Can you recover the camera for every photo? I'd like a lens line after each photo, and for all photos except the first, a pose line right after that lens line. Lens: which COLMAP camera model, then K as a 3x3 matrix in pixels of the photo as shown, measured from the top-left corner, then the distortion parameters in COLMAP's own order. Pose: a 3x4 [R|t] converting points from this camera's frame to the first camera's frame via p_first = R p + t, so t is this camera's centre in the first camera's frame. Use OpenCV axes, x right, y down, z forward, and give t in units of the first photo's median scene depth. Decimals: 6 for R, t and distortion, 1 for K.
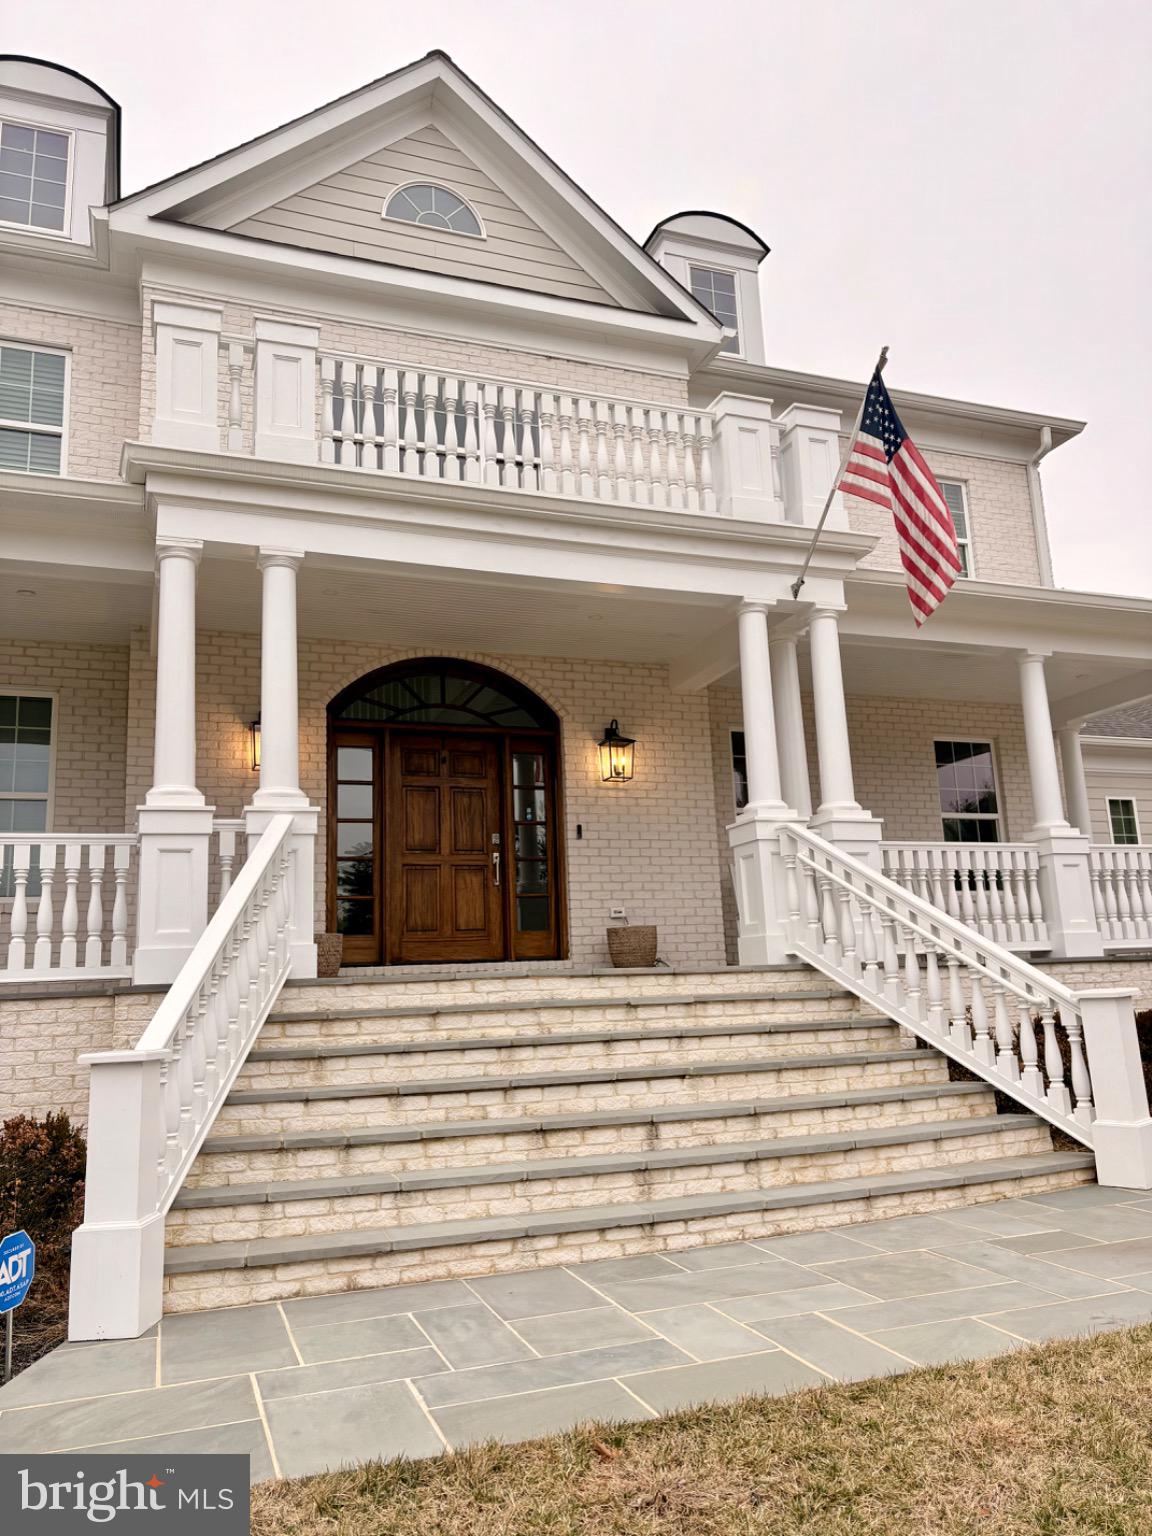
lens RADIAL K [[1148.1, 0, 576.0], [0, 1148.1, 768.0], [0, 0, 1]] dist [0.035713, -0.003164]
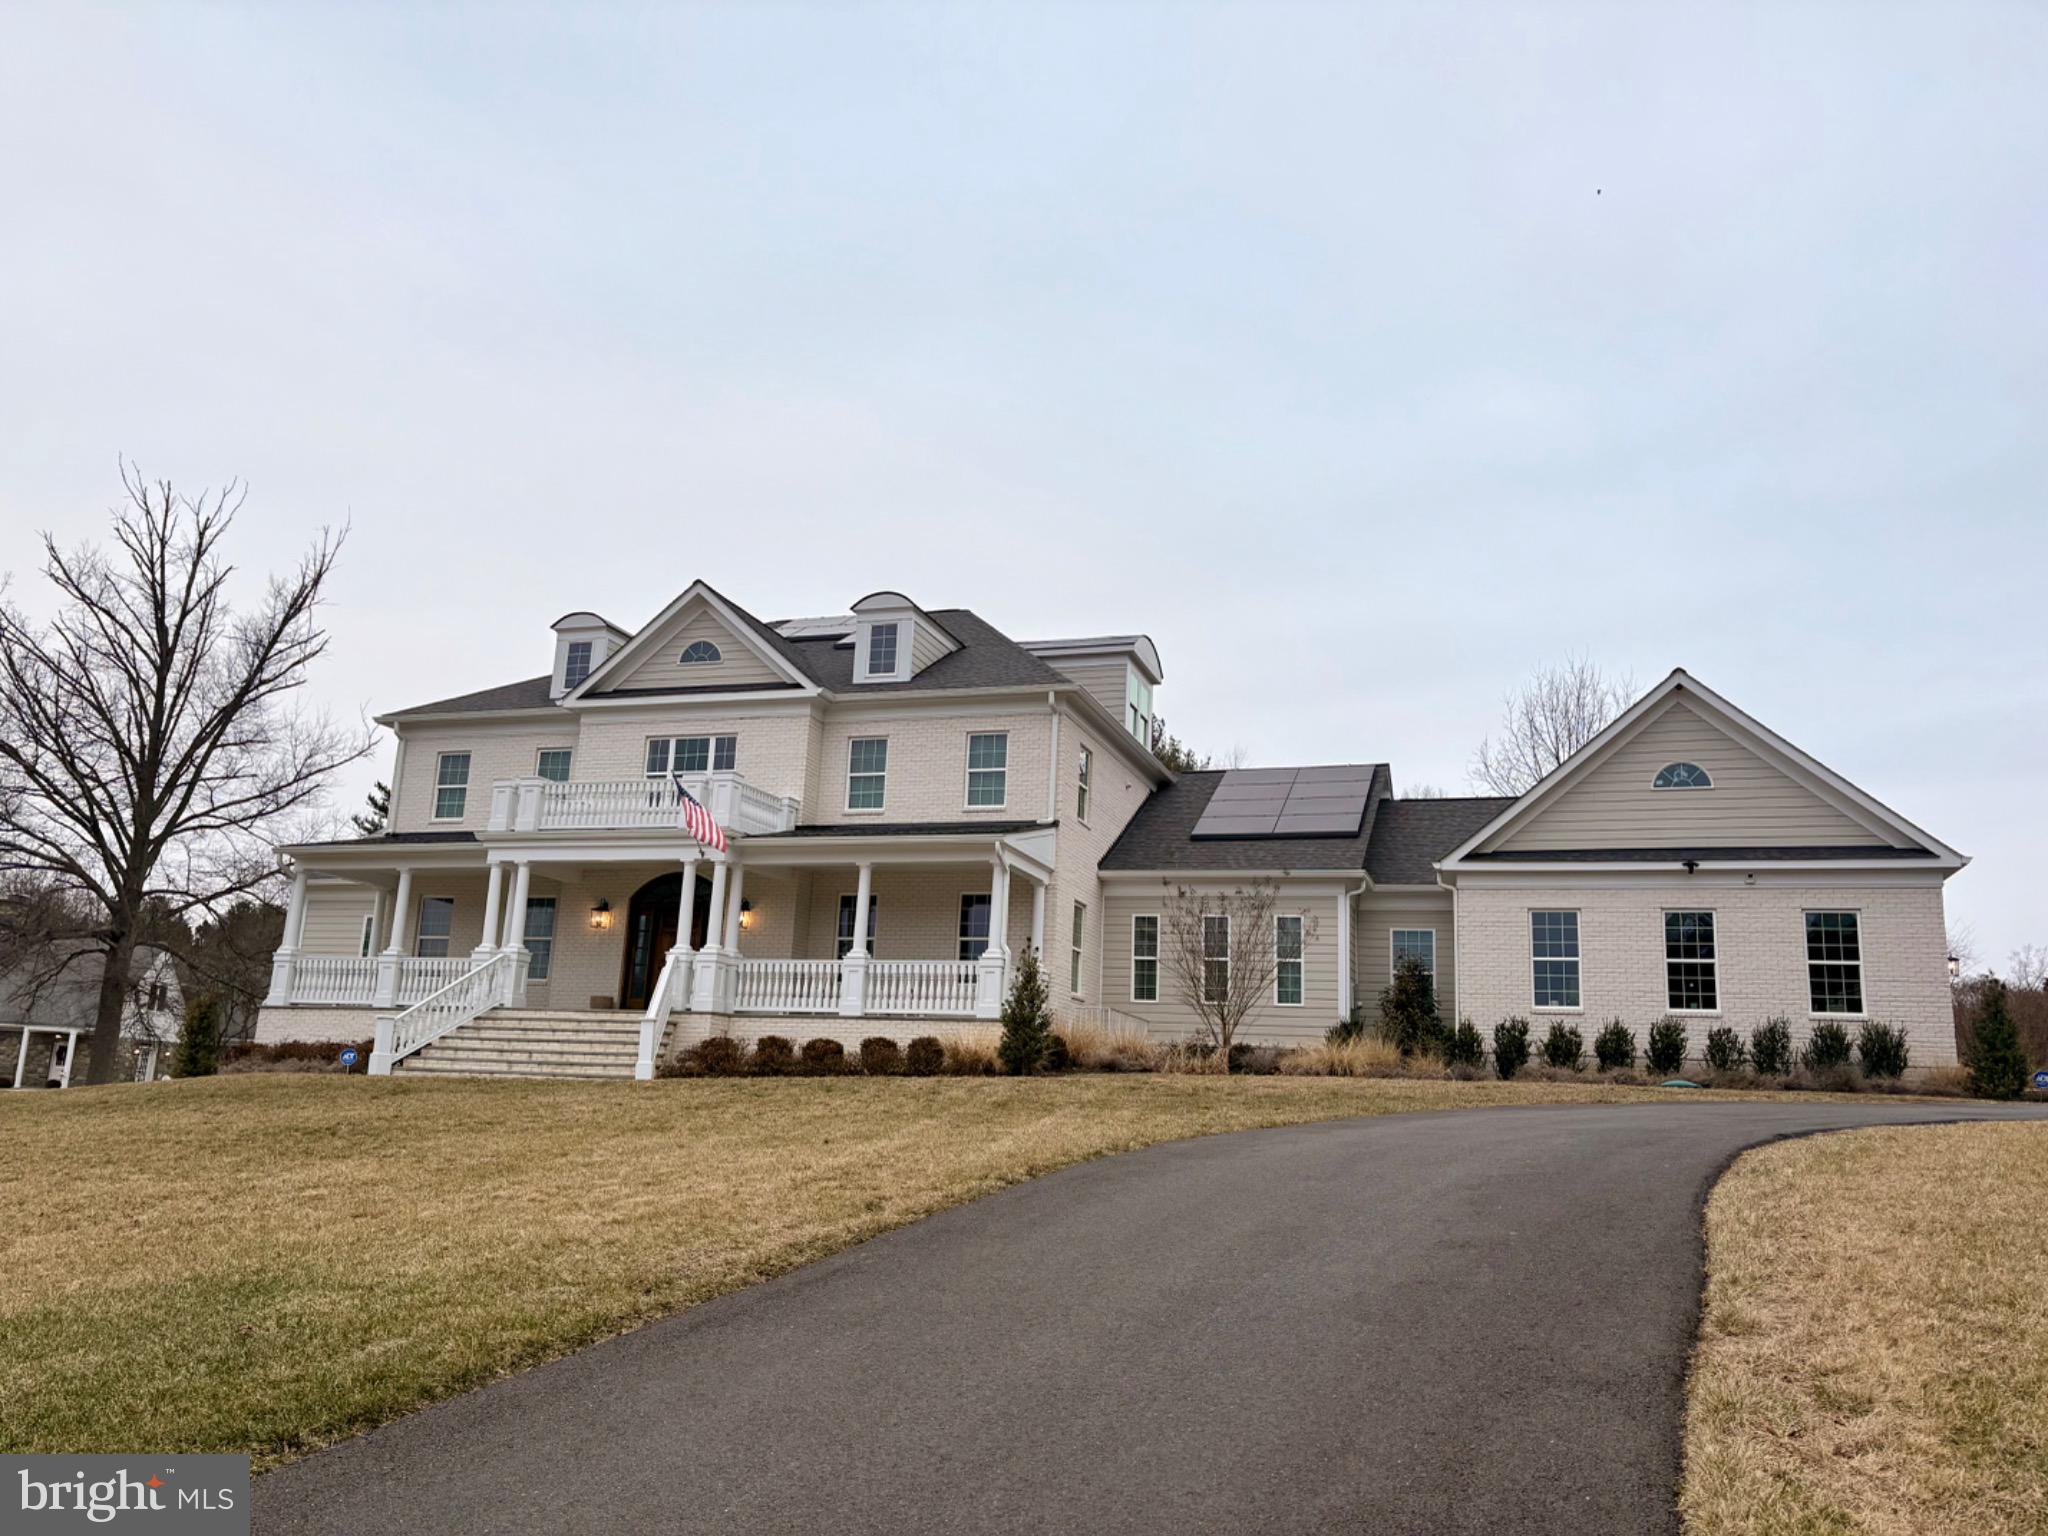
lens RADIAL K [[1530.8, 0, 1028.1], [0, 1530.8, 812.6], [0, 0, 1]] dist [0.035713, -0.003164]
pose [[0.772946, -0.058320, -0.631786, 2.060521], [0.048289, 0.998286, -0.033072, -0.078765], [0.632631, -0.004945, 0.774437, -0.764439]]
